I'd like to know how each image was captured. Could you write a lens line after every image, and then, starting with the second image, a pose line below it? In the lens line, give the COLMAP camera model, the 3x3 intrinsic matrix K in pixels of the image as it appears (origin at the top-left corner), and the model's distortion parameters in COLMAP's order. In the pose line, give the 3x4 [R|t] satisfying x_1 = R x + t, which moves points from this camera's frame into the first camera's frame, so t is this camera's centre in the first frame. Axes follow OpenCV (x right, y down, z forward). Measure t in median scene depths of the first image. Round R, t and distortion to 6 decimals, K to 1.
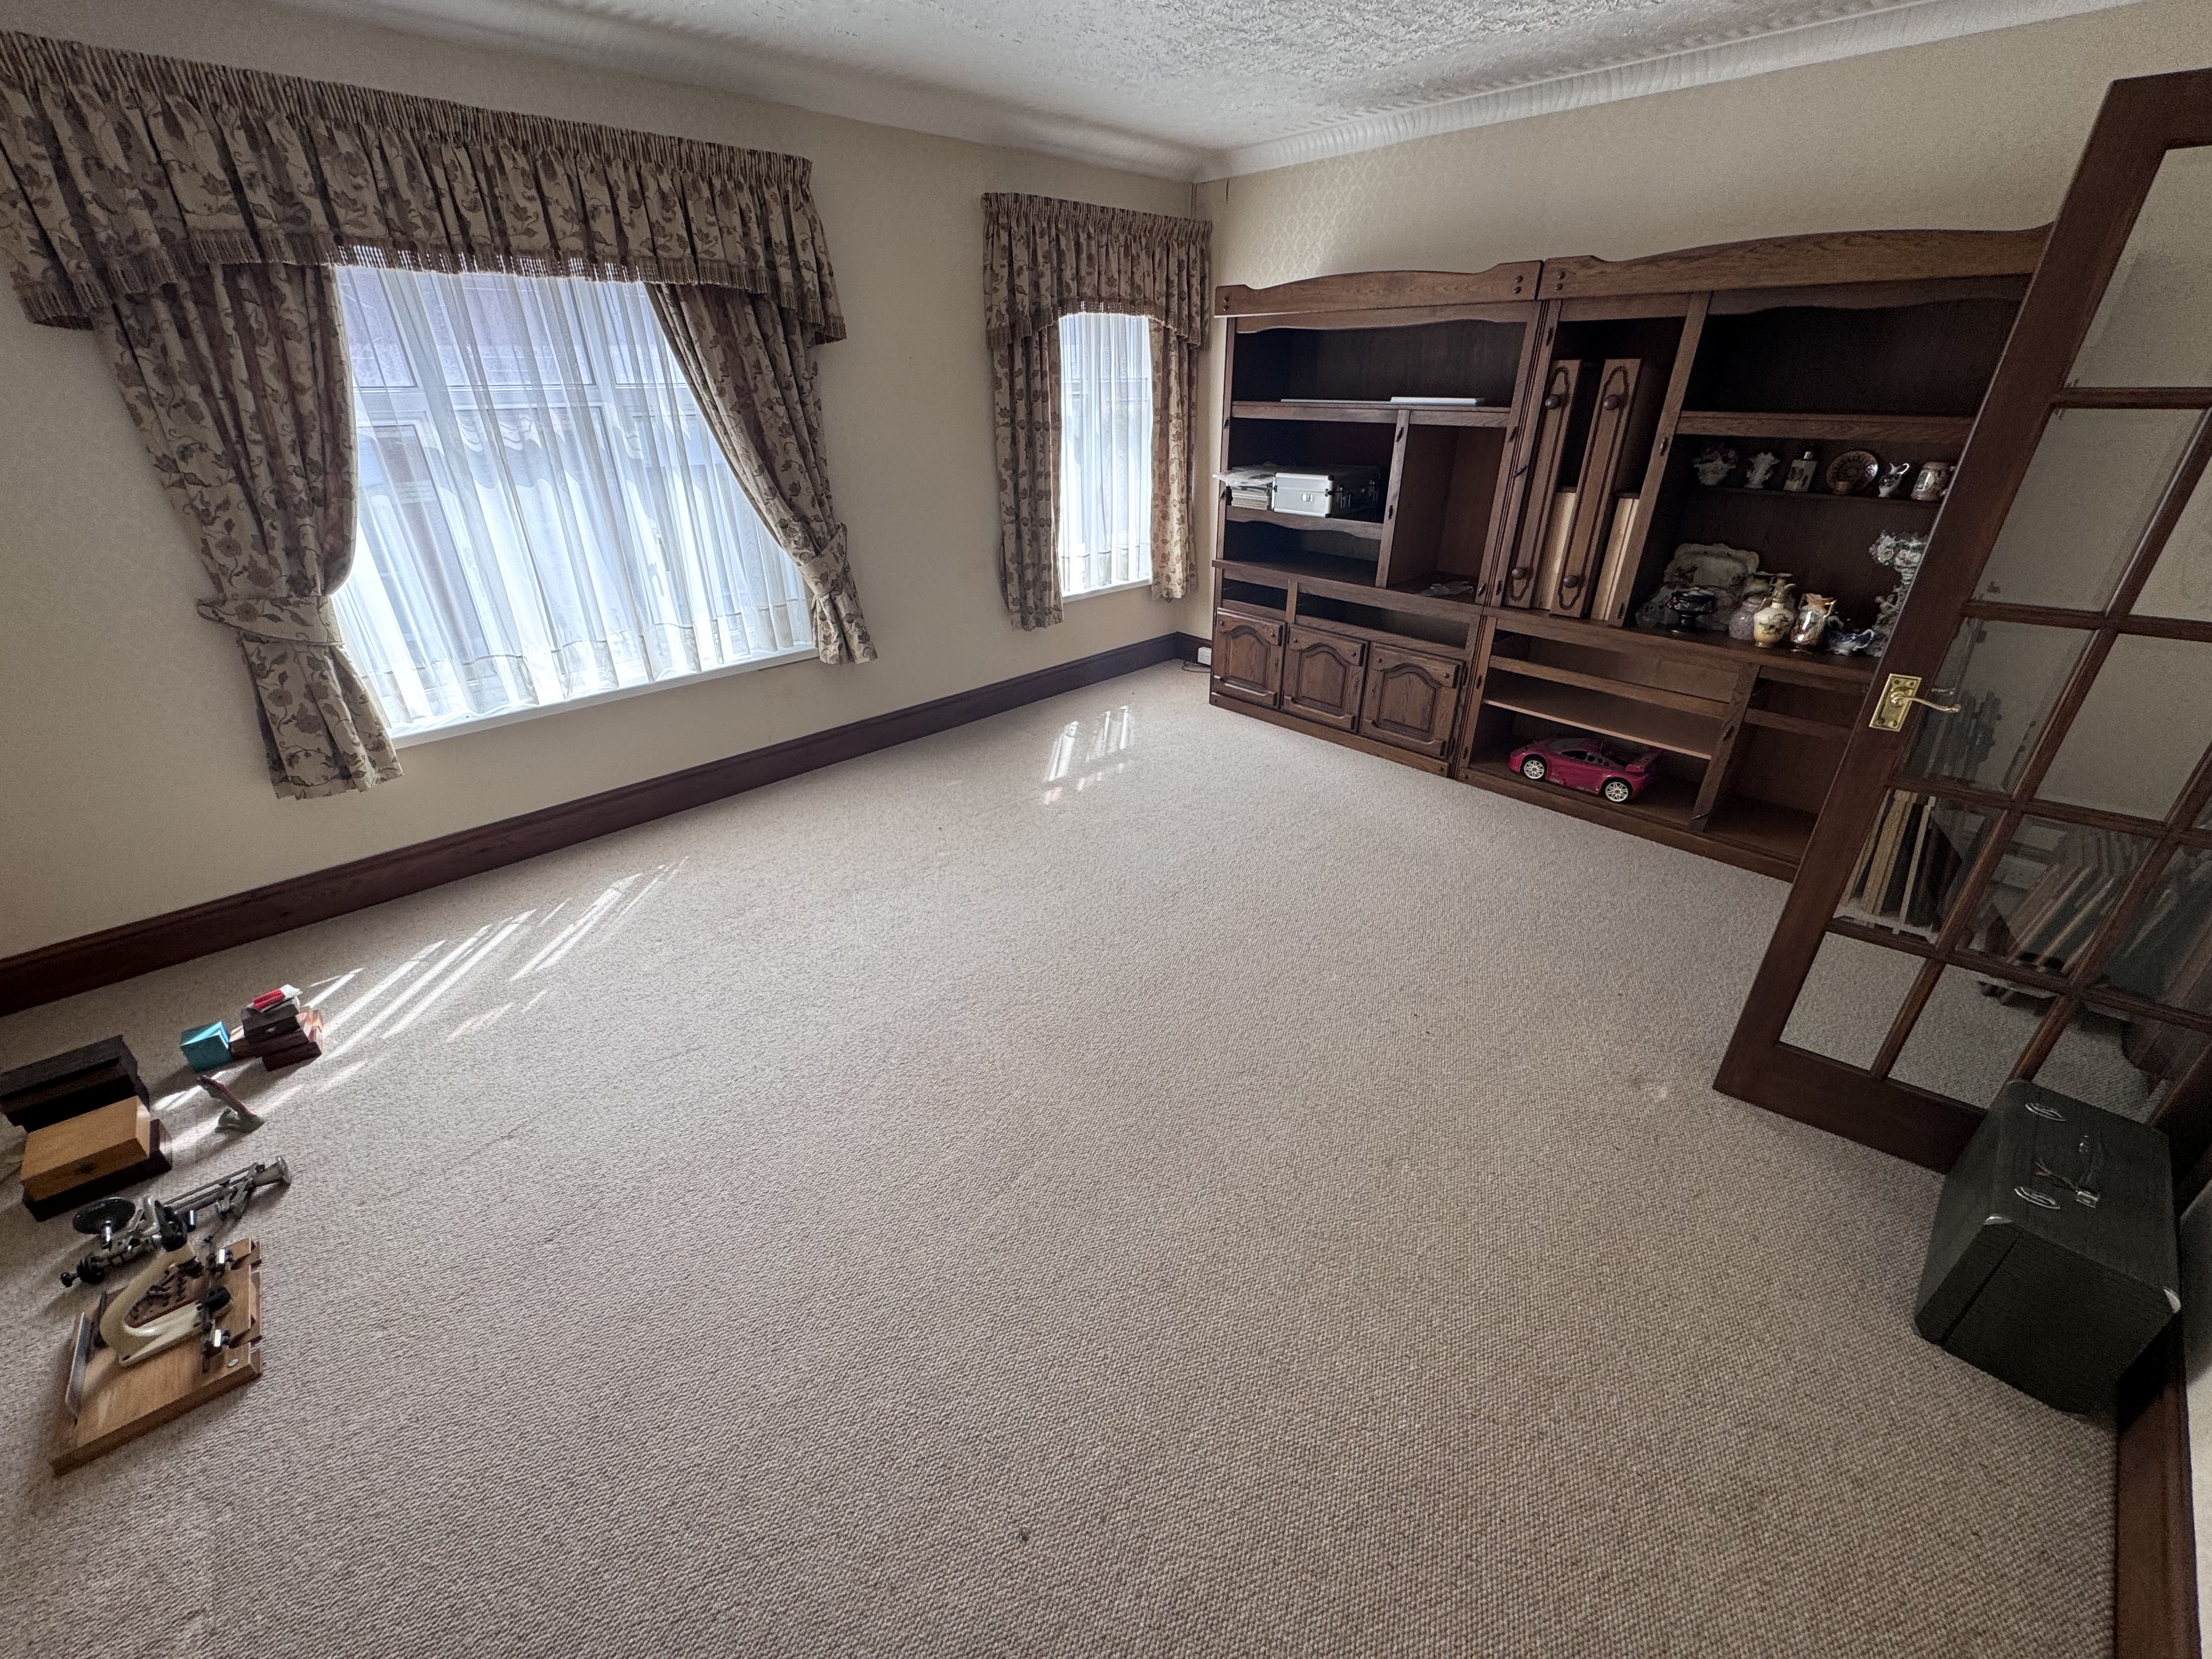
lens RADIAL K [[880.9, 0, 1105.4], [0, 880.9, 830.9], [0, 0, 1]] dist [-0.002978, 0.000098]
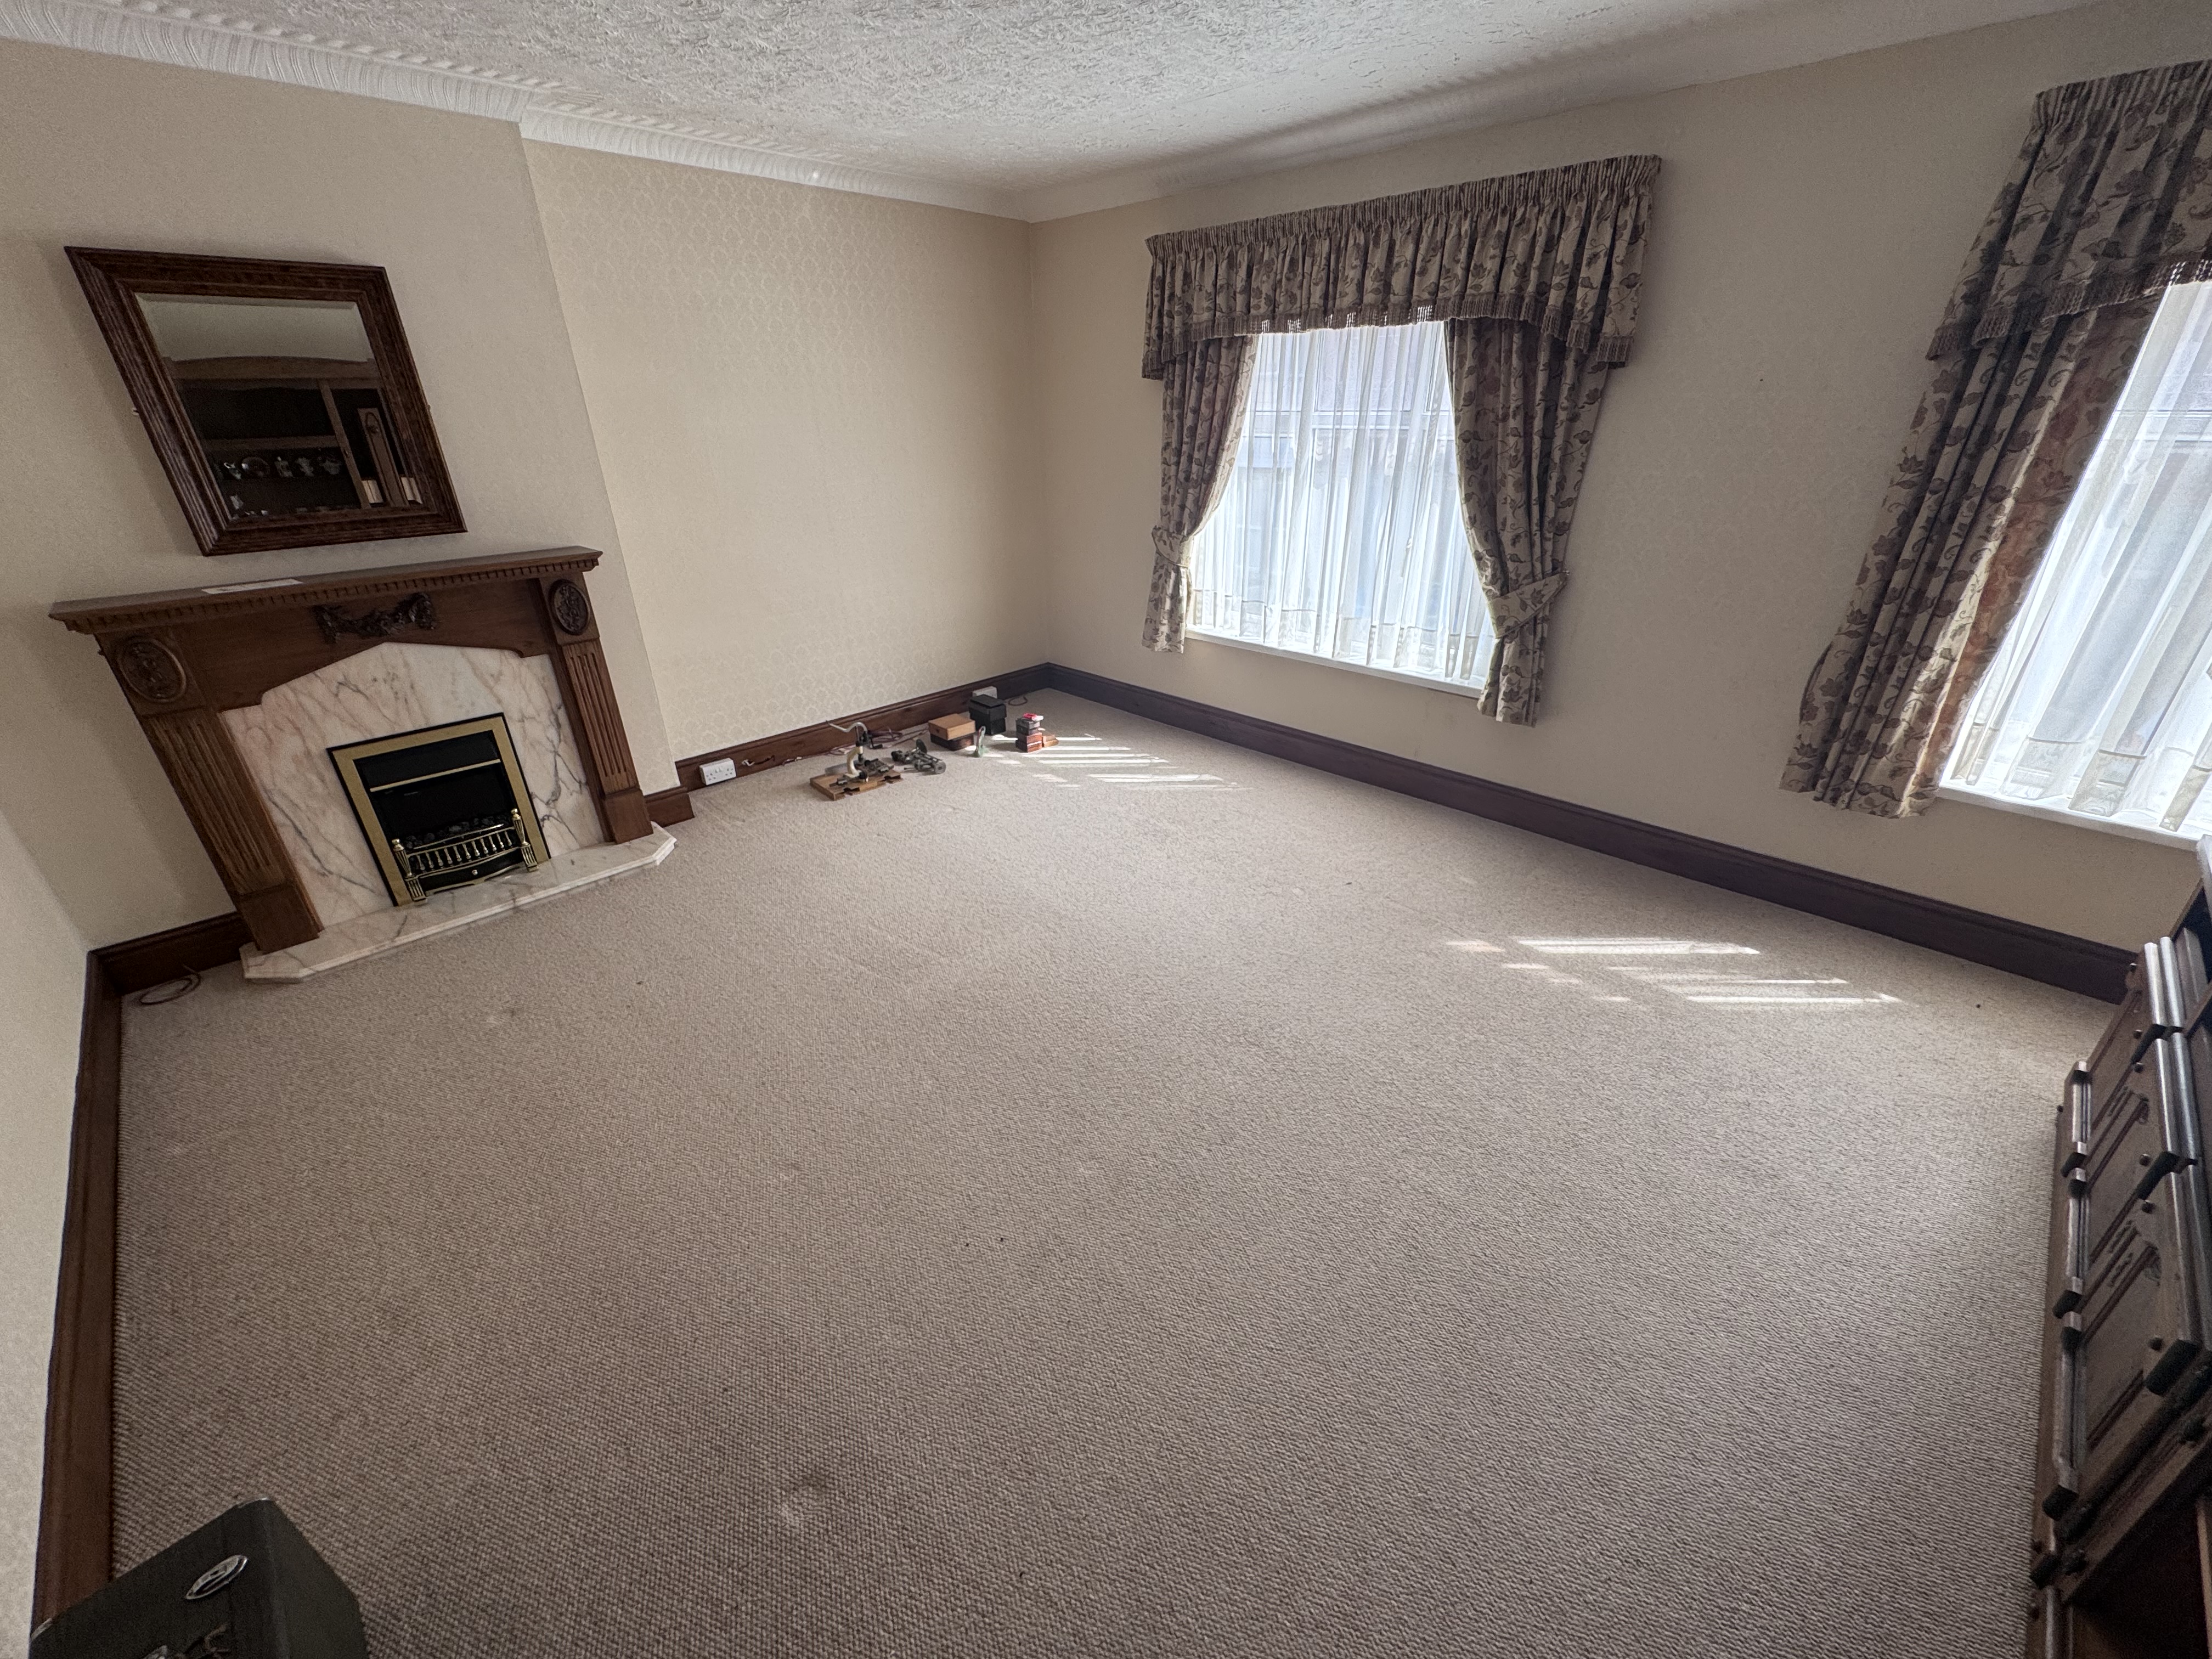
lens RADIAL K [[880.9, 0, 1105.3], [0, 880.9, 830.8], [0, 0, 1]] dist [-0.002978, 0.000098]
pose [[0.019274, 0.445718, -0.894966, 0.615901], [-0.447712, 0.804218, 0.390881, -0.295445], [0.893970, 0.393153, 0.215054, 0.534307]]
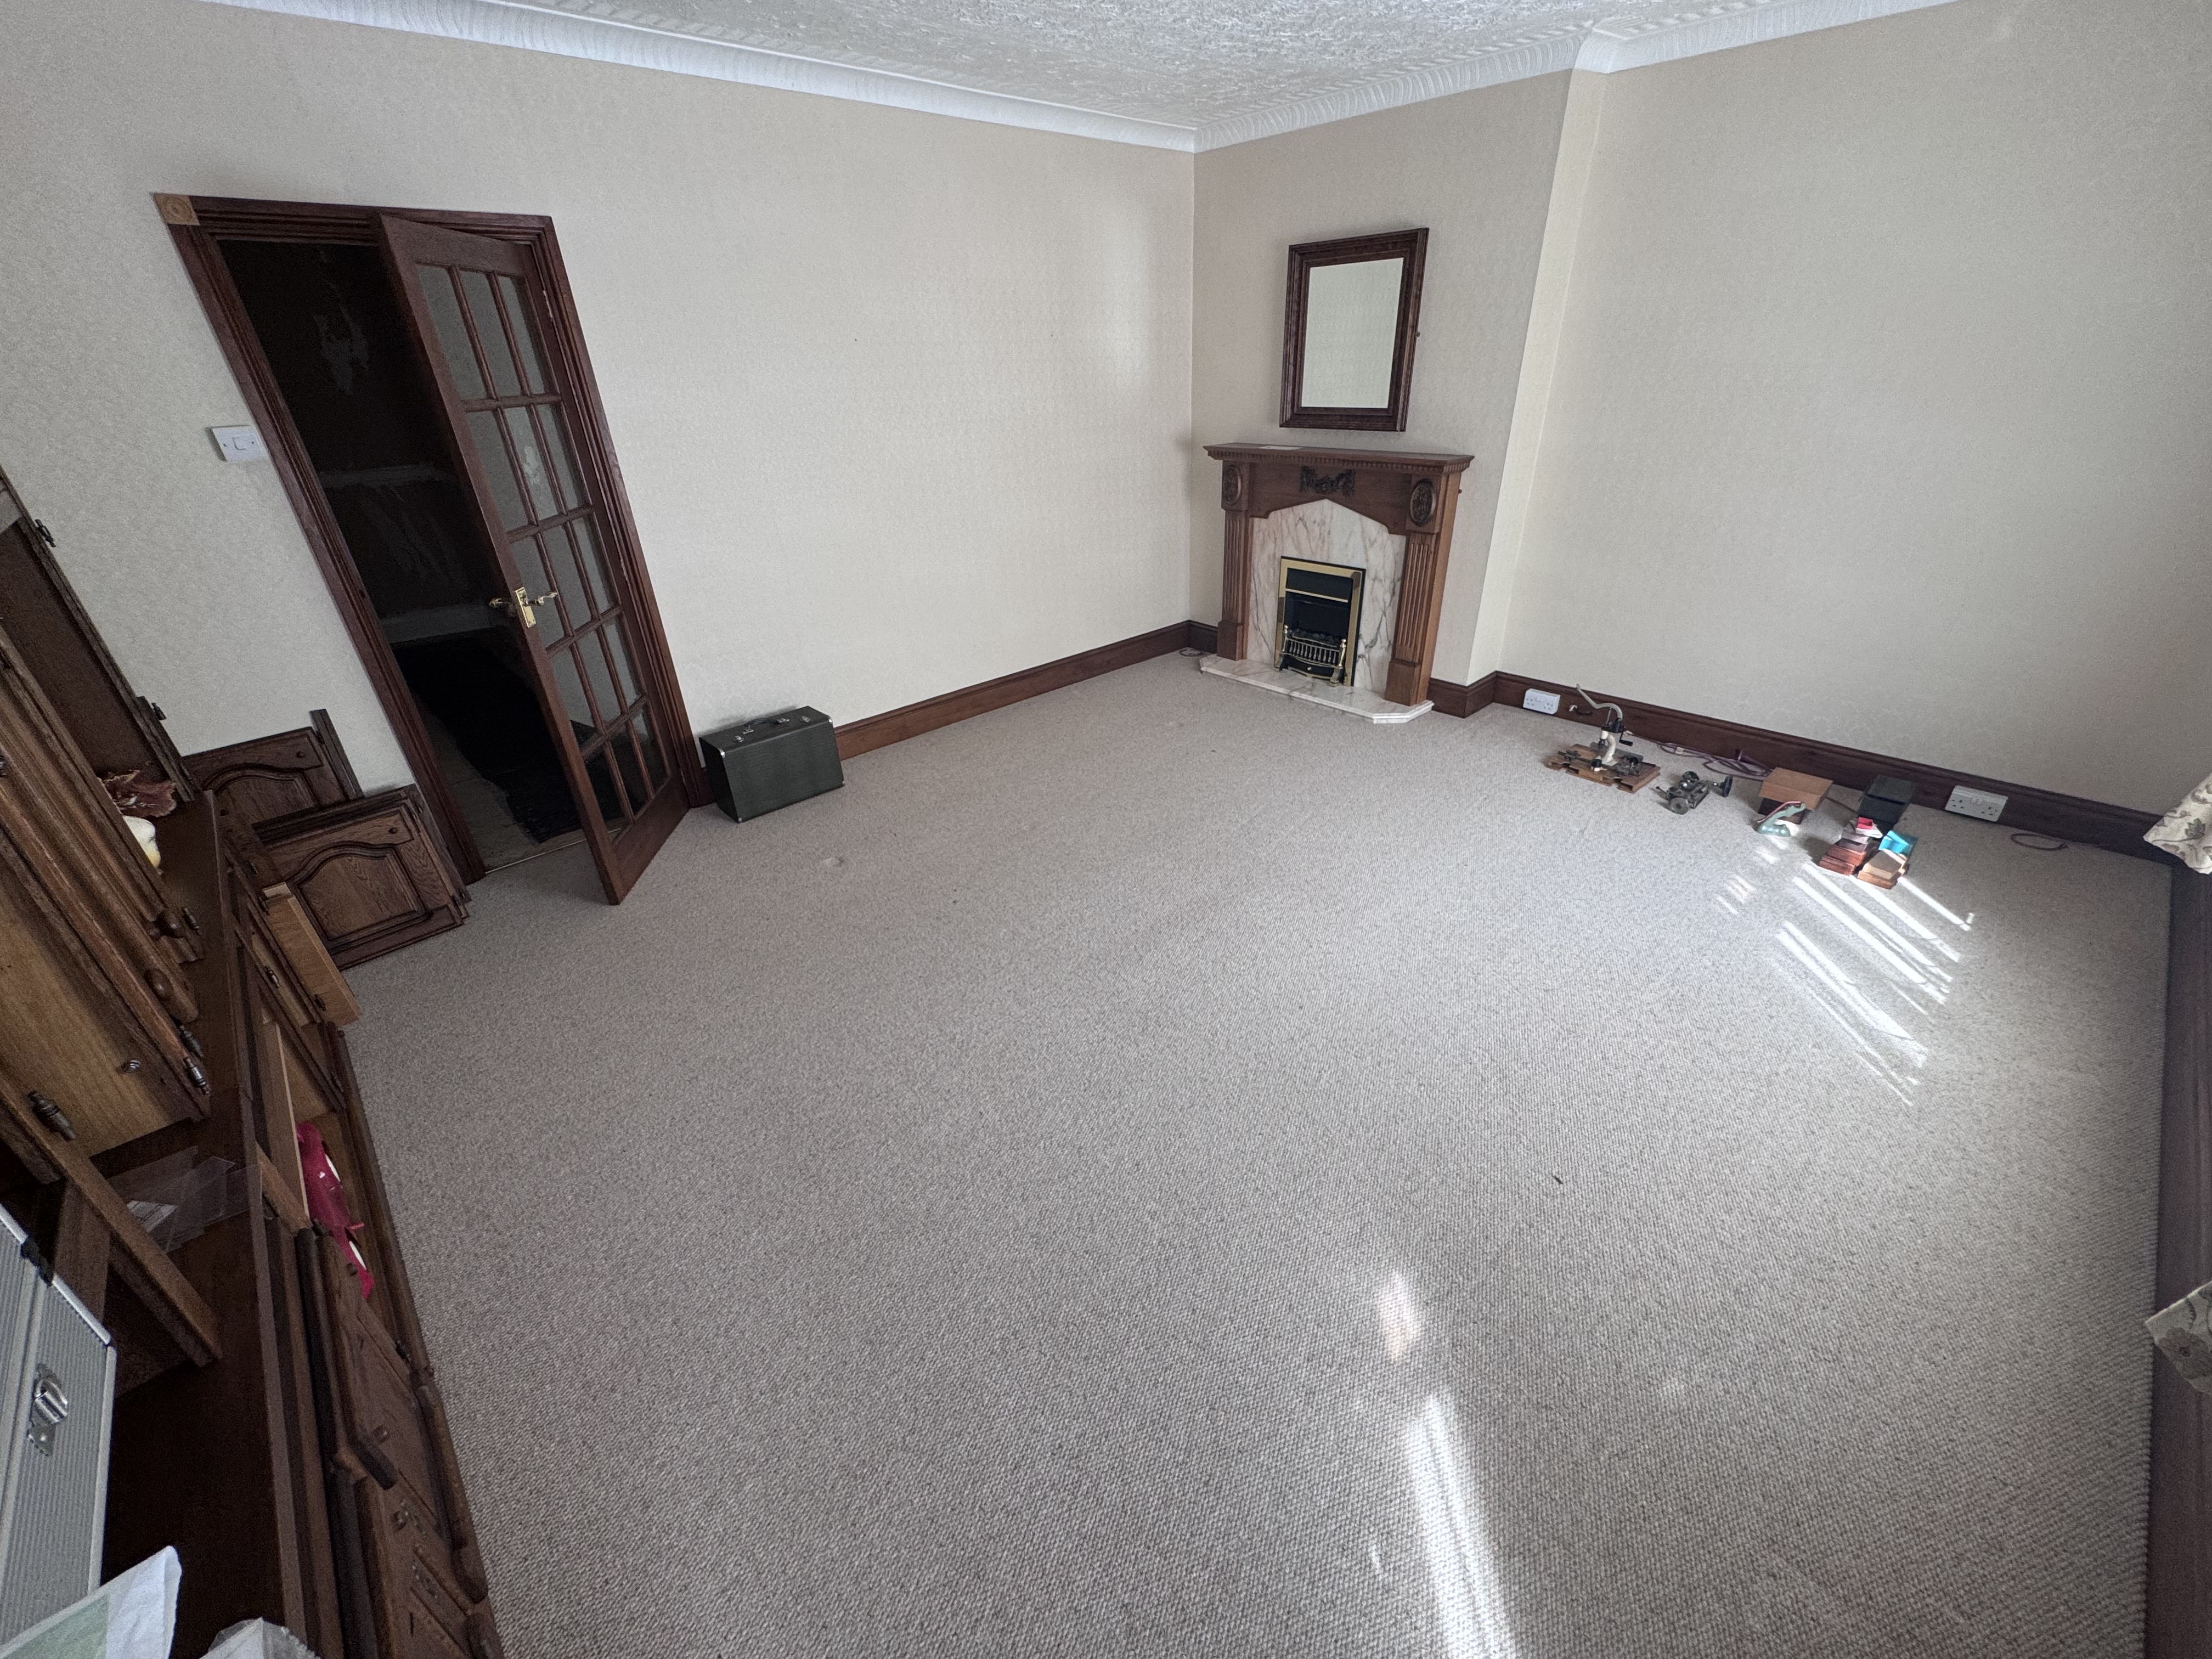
lens RADIAL K [[880.9, 0, 1106.1], [0, 880.9, 831.1], [0, 0, 1]] dist [-0.002978, 0.000098]
pose [[-0.999112, 0.029154, 0.030405, 0.071239], [0.041507, 0.558247, 0.828636, -0.585893], [0.007185, 0.829162, -0.558962, 1.108323]]
